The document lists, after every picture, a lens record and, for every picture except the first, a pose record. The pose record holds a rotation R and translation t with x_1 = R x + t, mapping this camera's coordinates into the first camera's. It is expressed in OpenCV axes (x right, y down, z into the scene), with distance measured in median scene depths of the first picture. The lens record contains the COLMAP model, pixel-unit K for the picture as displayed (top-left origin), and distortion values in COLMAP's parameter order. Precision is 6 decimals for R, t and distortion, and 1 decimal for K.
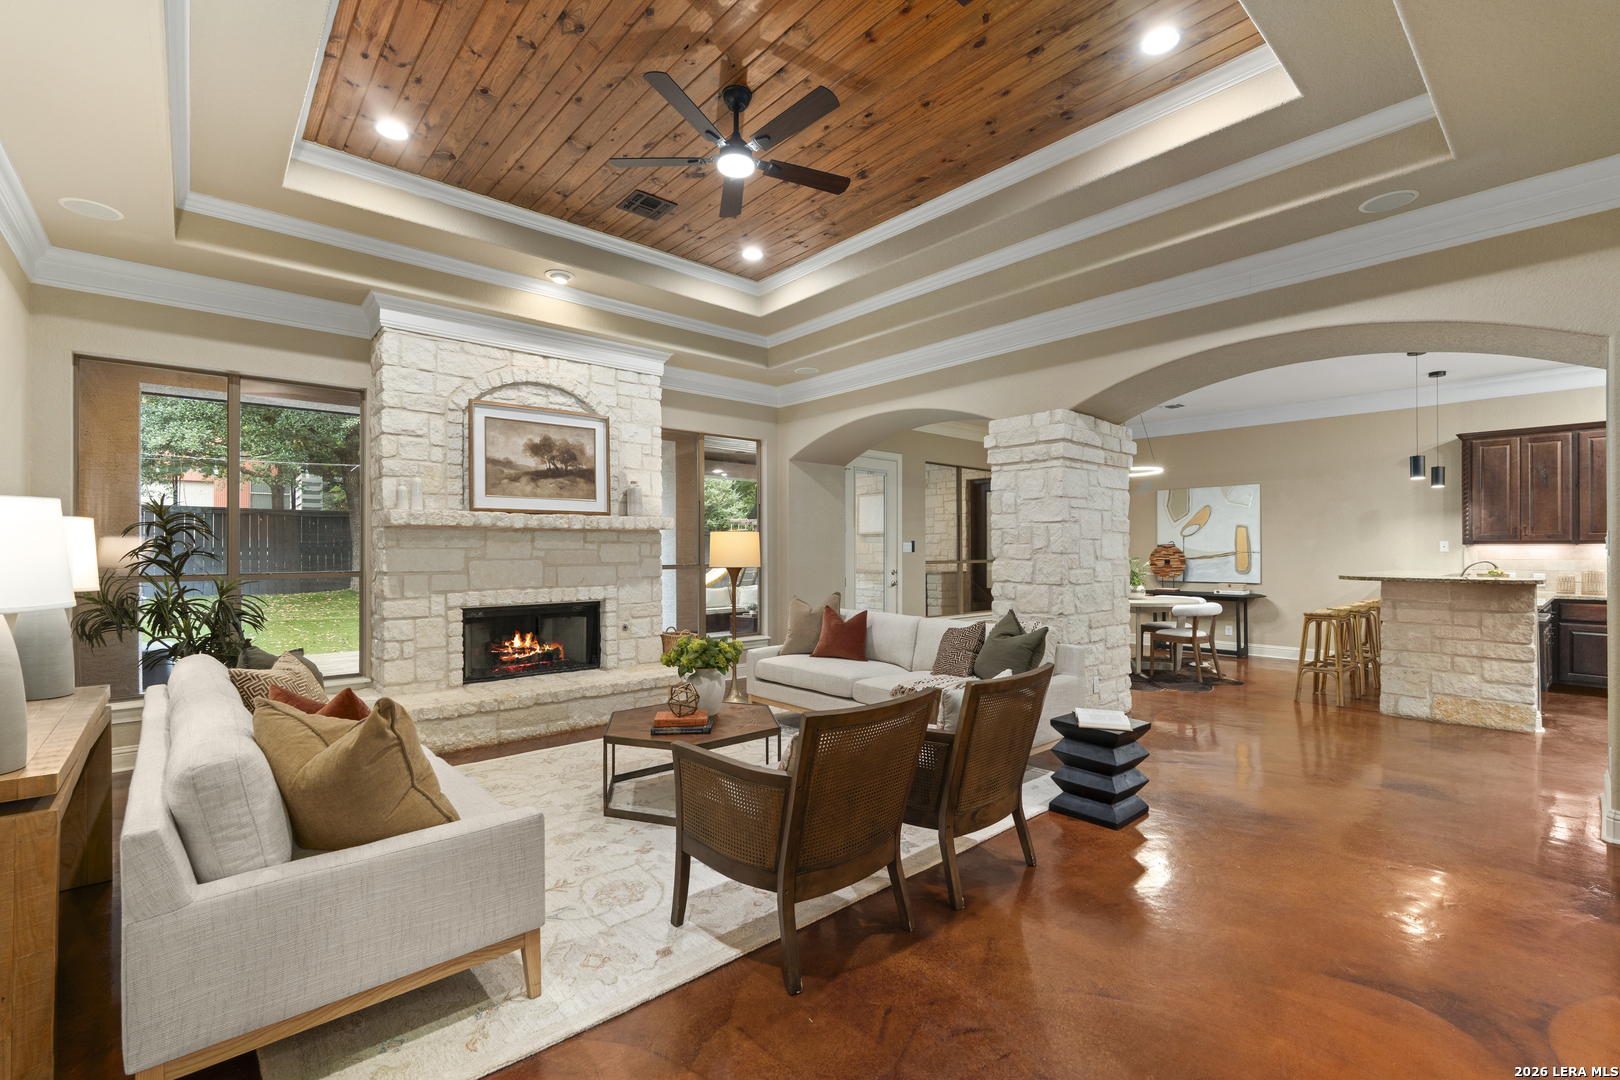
lens RADIAL K [[710.8, 0, 810.5], [0, 710.8, 545.5], [0, 0, 1]] dist [-0.006590, 0.000813]
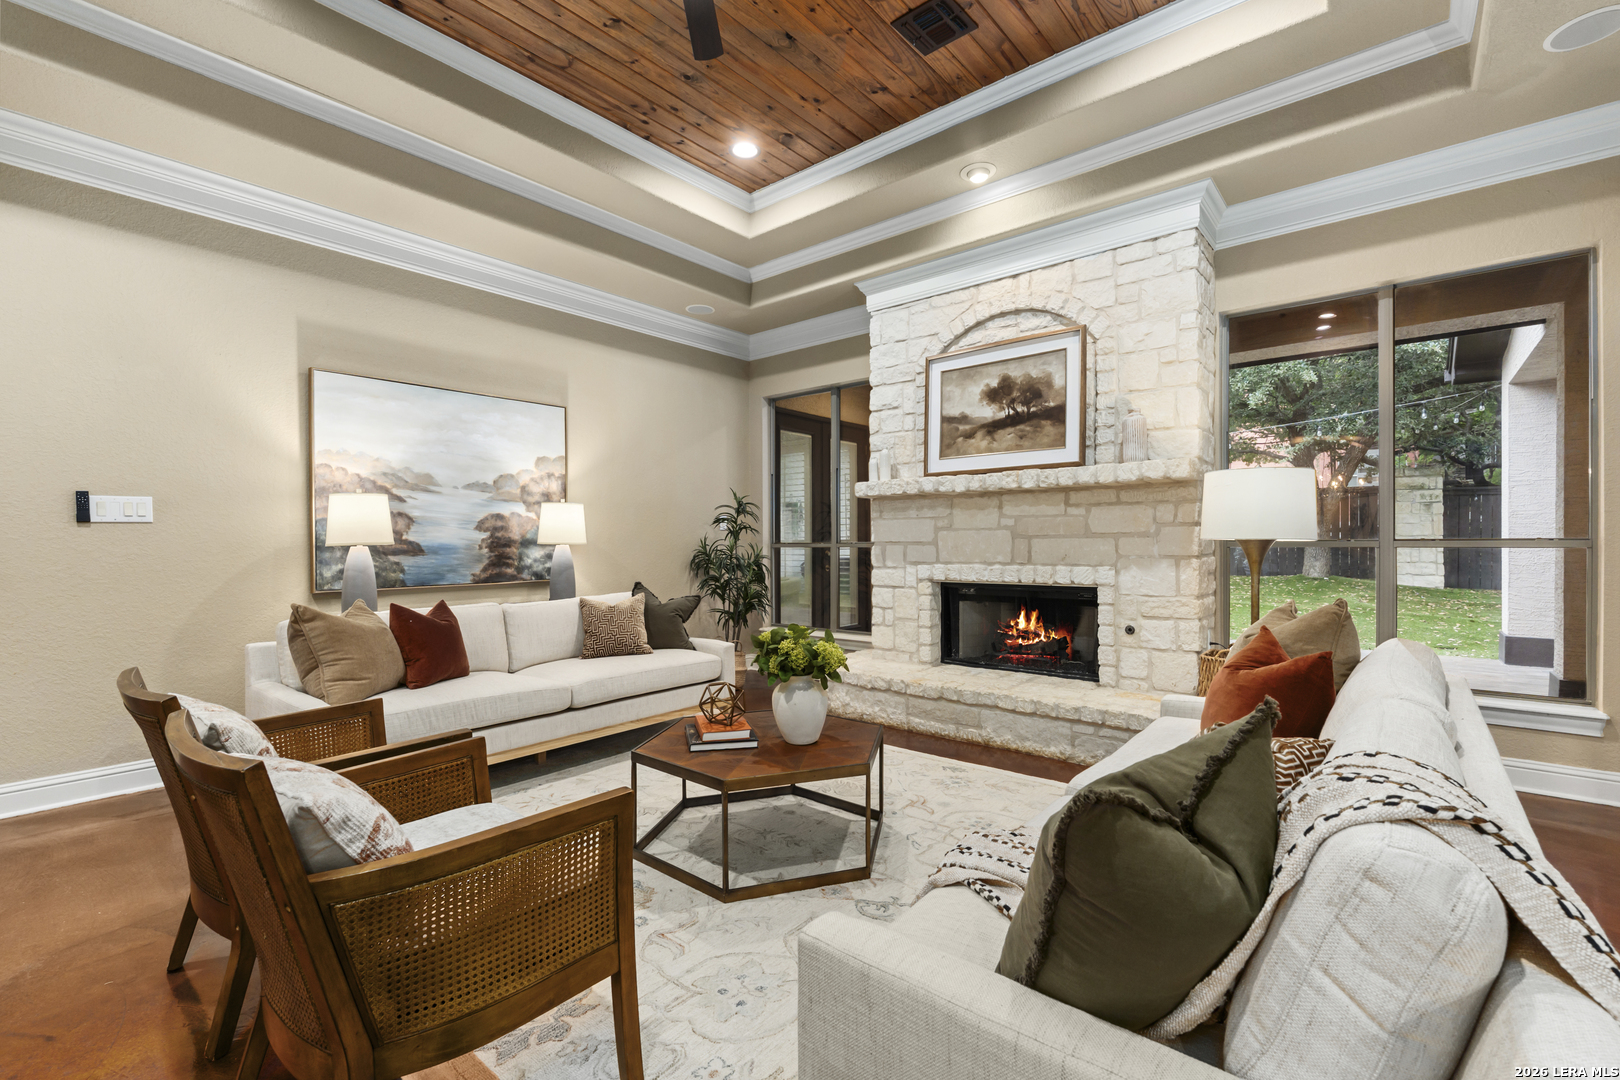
lens RADIAL K [[710.8, 0, 813.0], [0, 710.8, 545.9], [0, 0, 1]] dist [-0.006590, 0.000813]
pose [[0.138424, 0.005333, -0.990359, 0.415316], [0.010067, 0.999926, 0.006791, 0.032817], [0.990322, -0.010910, 0.138360, 0.705076]]
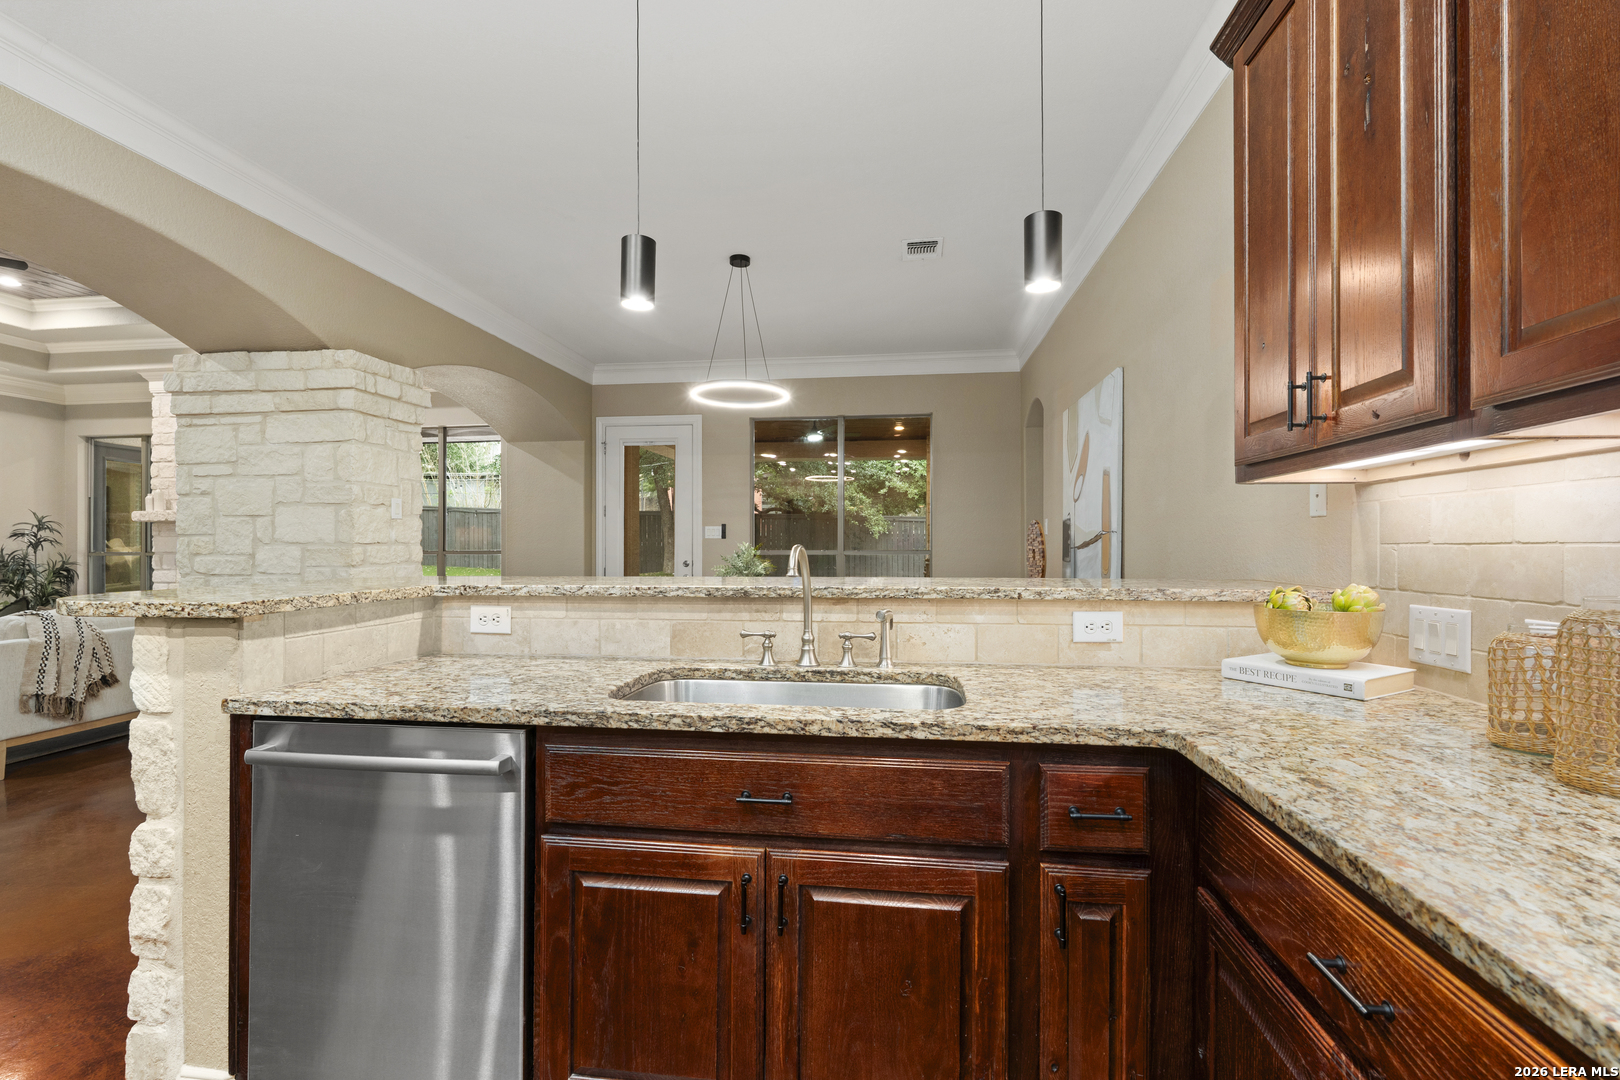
lens RADIAL K [[710.8, 0, 806.2], [0, 710.8, 549.3], [0, 0, 1]] dist [-0.006590, 0.000813]
pose [[0.653526, 0.002346, -0.756900, 1.393397], [0.008011, 0.999918, 0.010016, 0.025071], [0.756861, -0.012610, 0.653454, 0.990229]]
